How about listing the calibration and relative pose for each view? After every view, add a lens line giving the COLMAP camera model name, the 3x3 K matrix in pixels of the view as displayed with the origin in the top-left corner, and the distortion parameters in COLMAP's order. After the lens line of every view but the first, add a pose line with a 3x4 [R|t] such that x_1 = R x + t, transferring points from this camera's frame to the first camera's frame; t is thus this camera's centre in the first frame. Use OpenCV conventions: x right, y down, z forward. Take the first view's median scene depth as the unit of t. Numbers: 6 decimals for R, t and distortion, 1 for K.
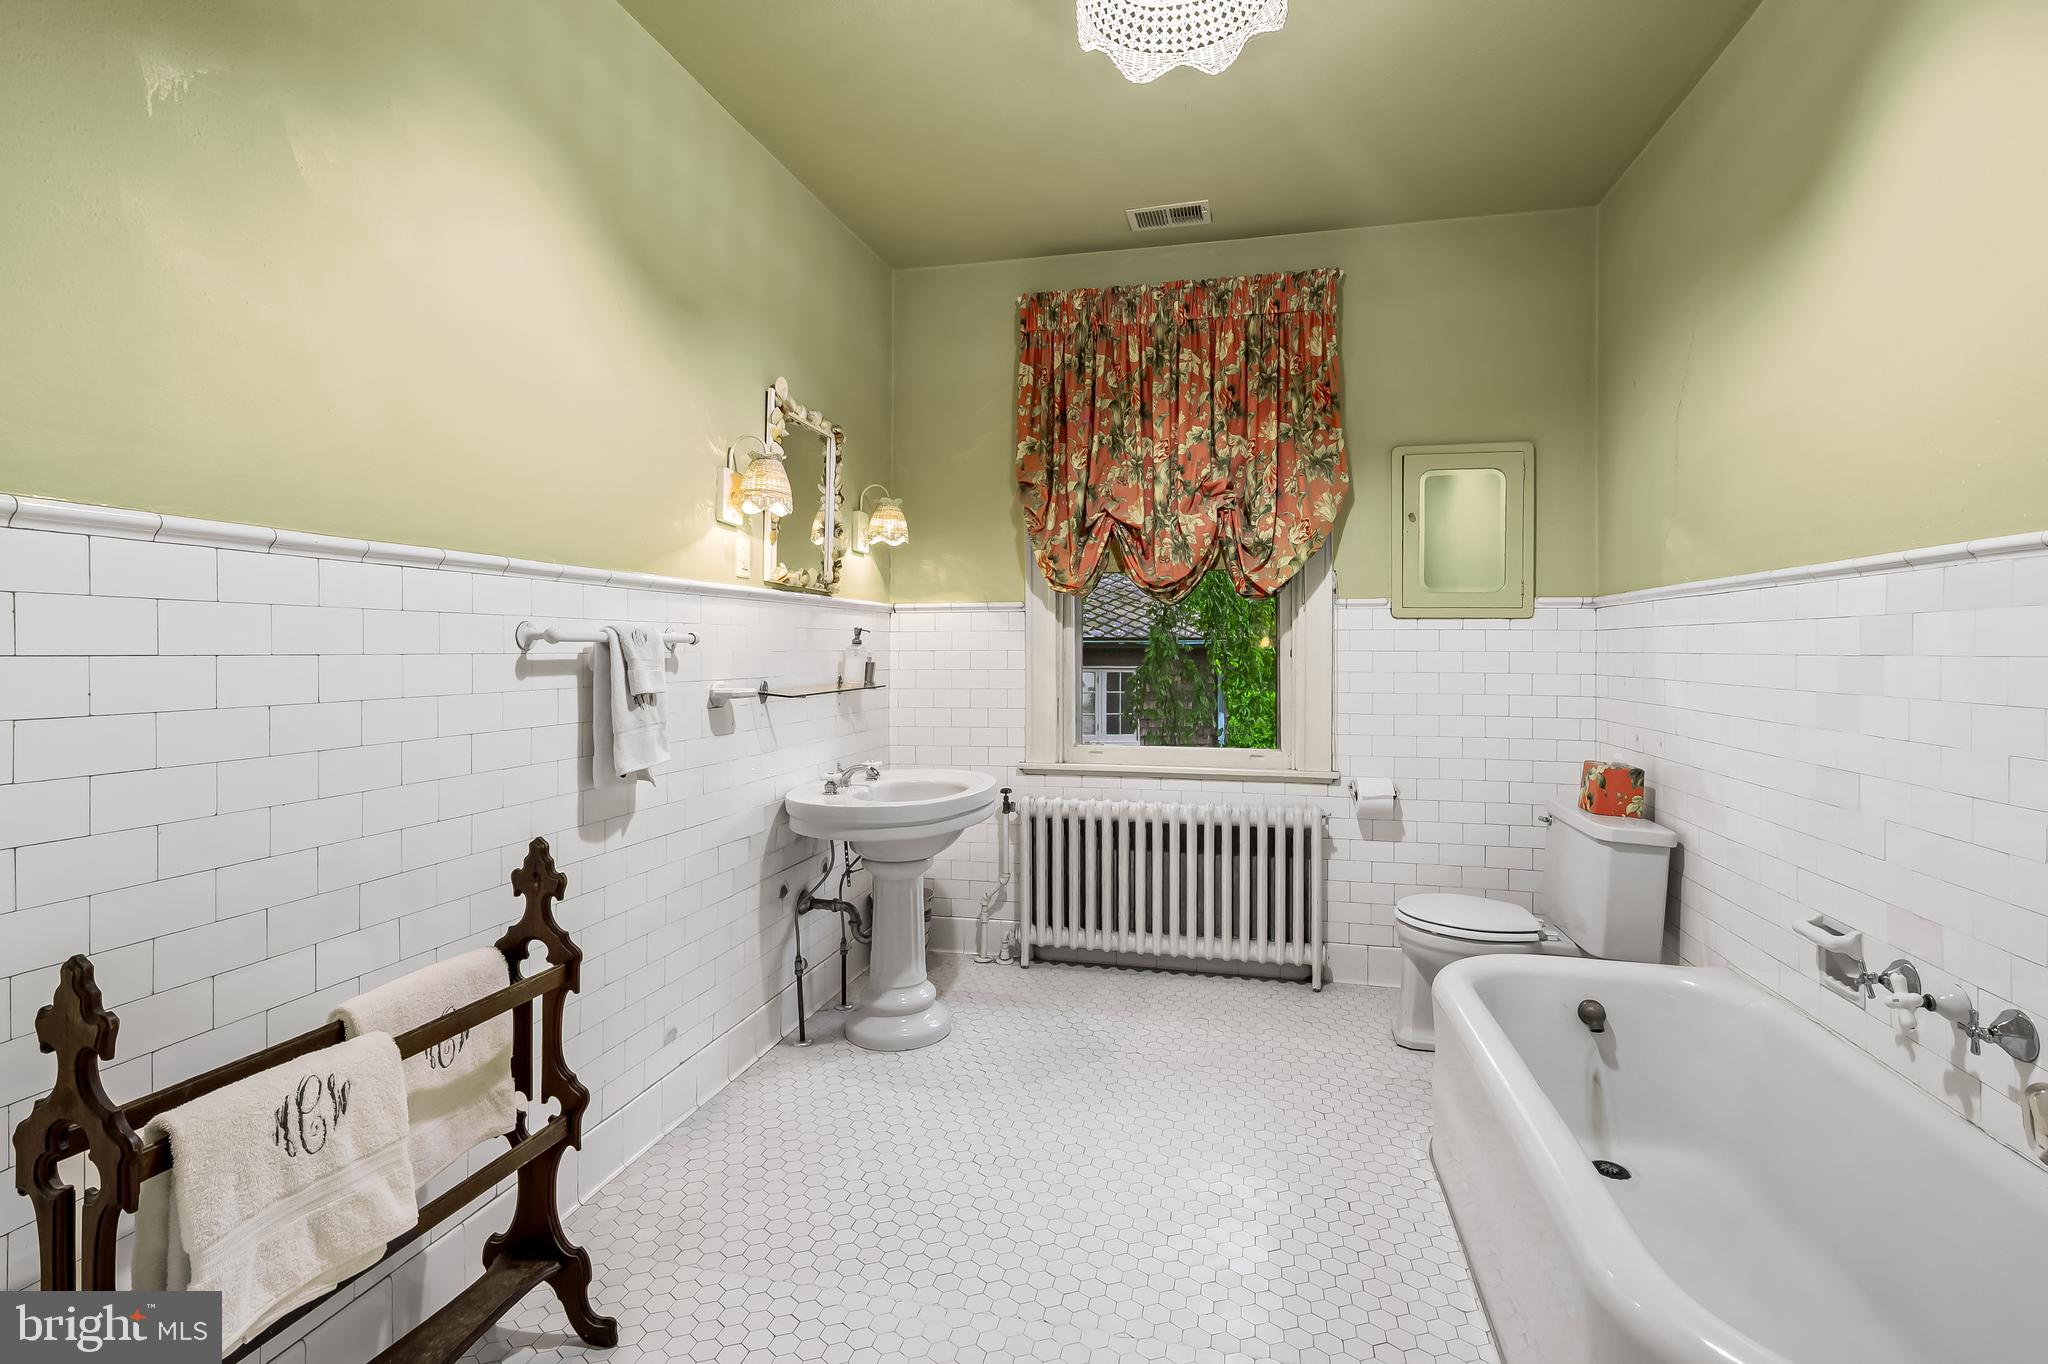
lens RADIAL K [[927.5, 0, 1025.7], [0, 927.5, 675.4], [0, 0, 1]] dist [0.005336, 0.000534]
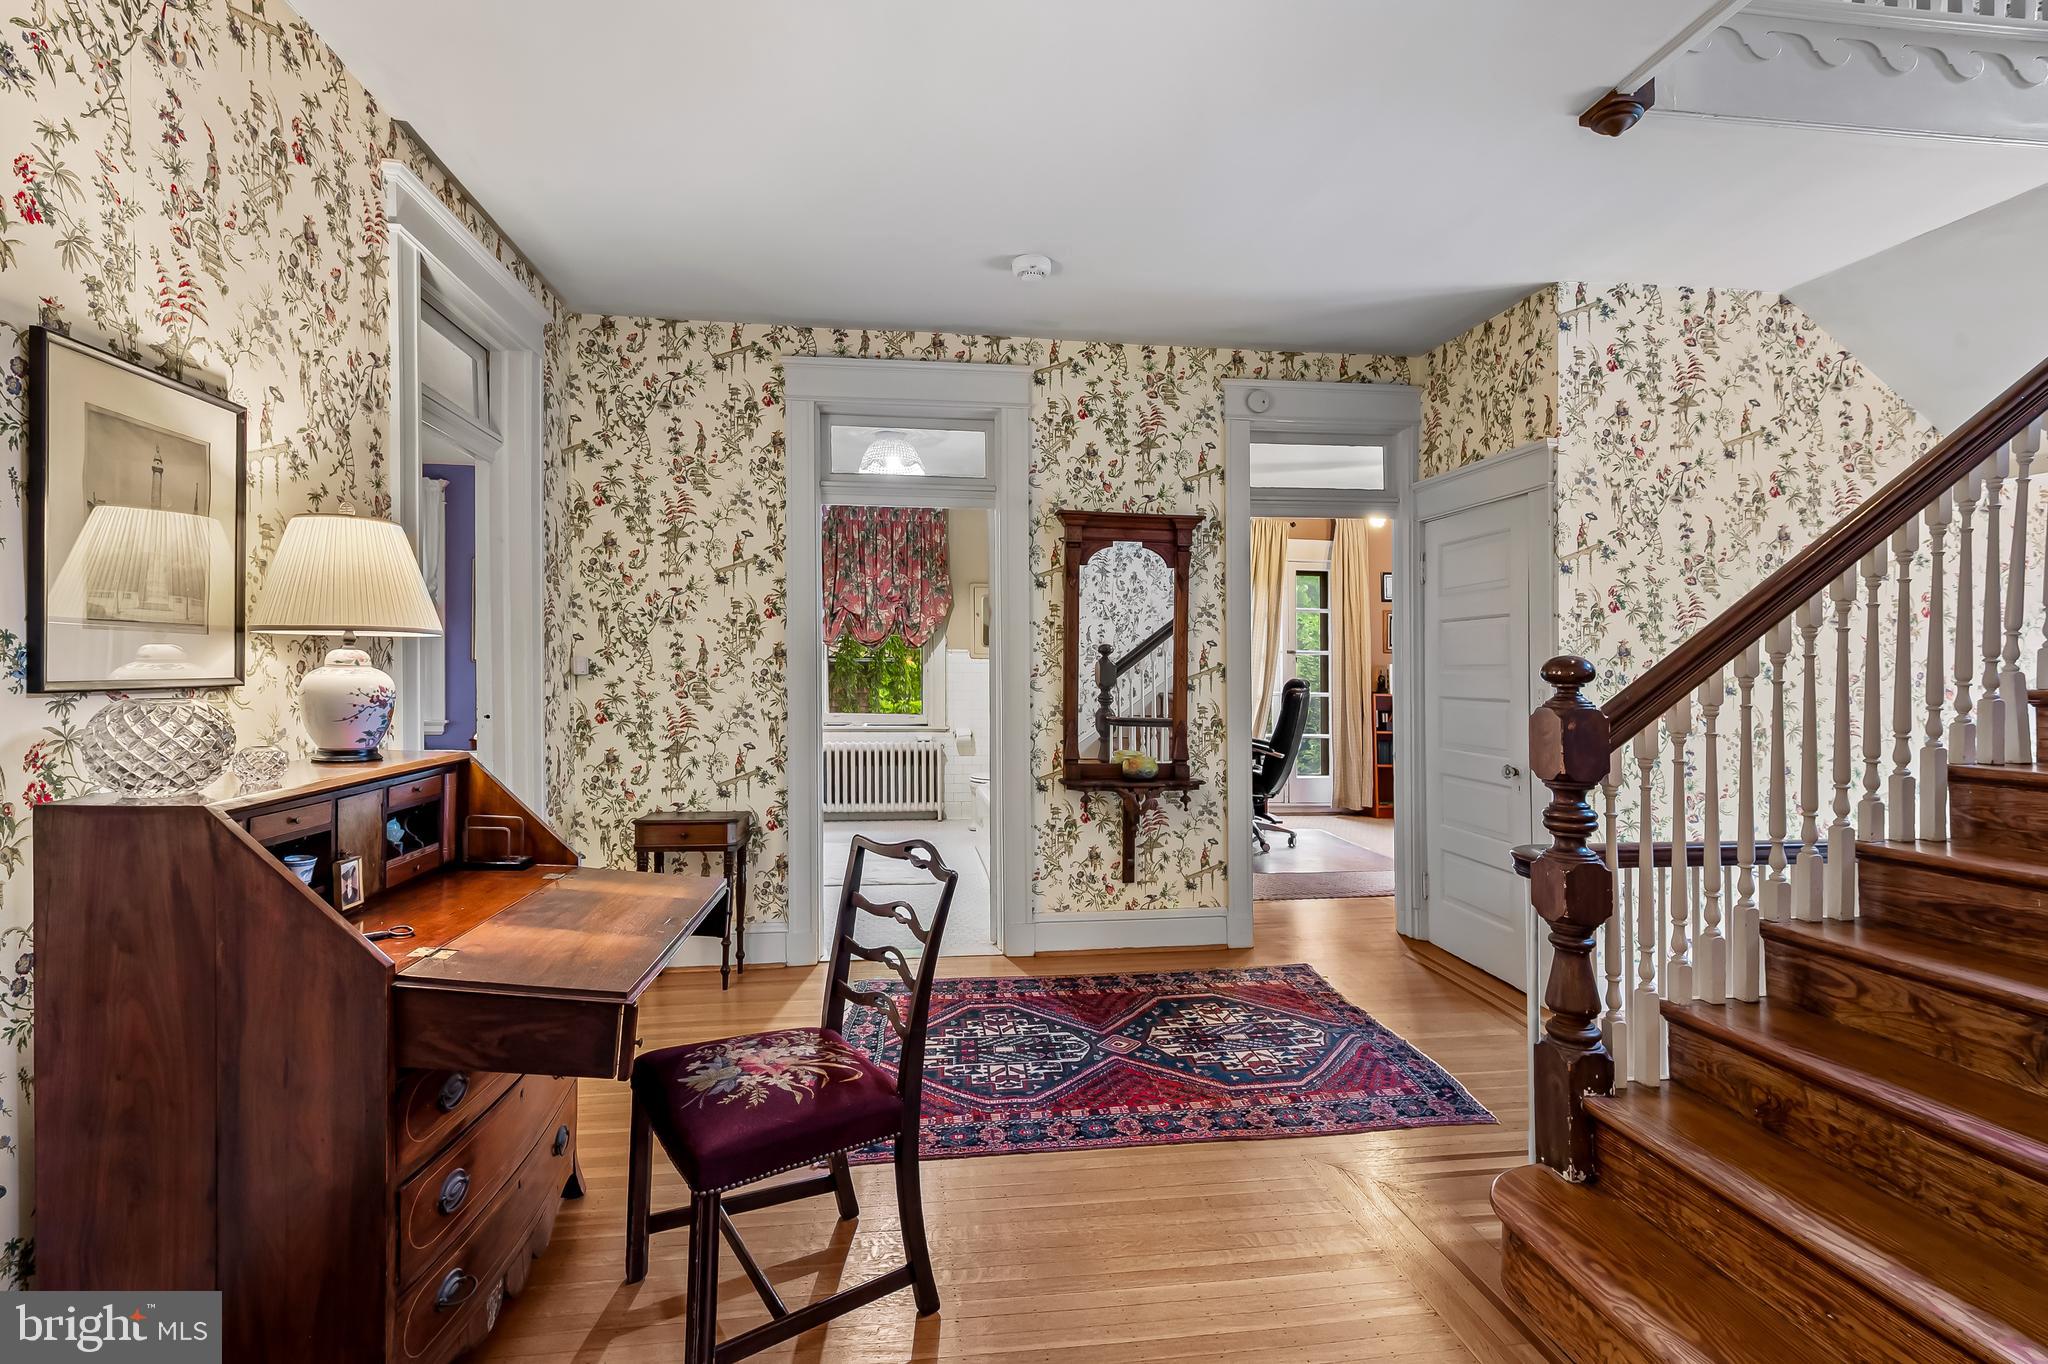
lens RADIAL K [[927.5, 0, 1023.1], [0, 927.5, 673.1], [0, 0, 1]] dist [0.005336, 0.000534]
pose [[0.929384, -0.002204, 0.369108, -0.324323], [0.009716, 0.999782, -0.018495, 0.019288], [-0.368987, 0.020775, 0.929202, -1.156850]]
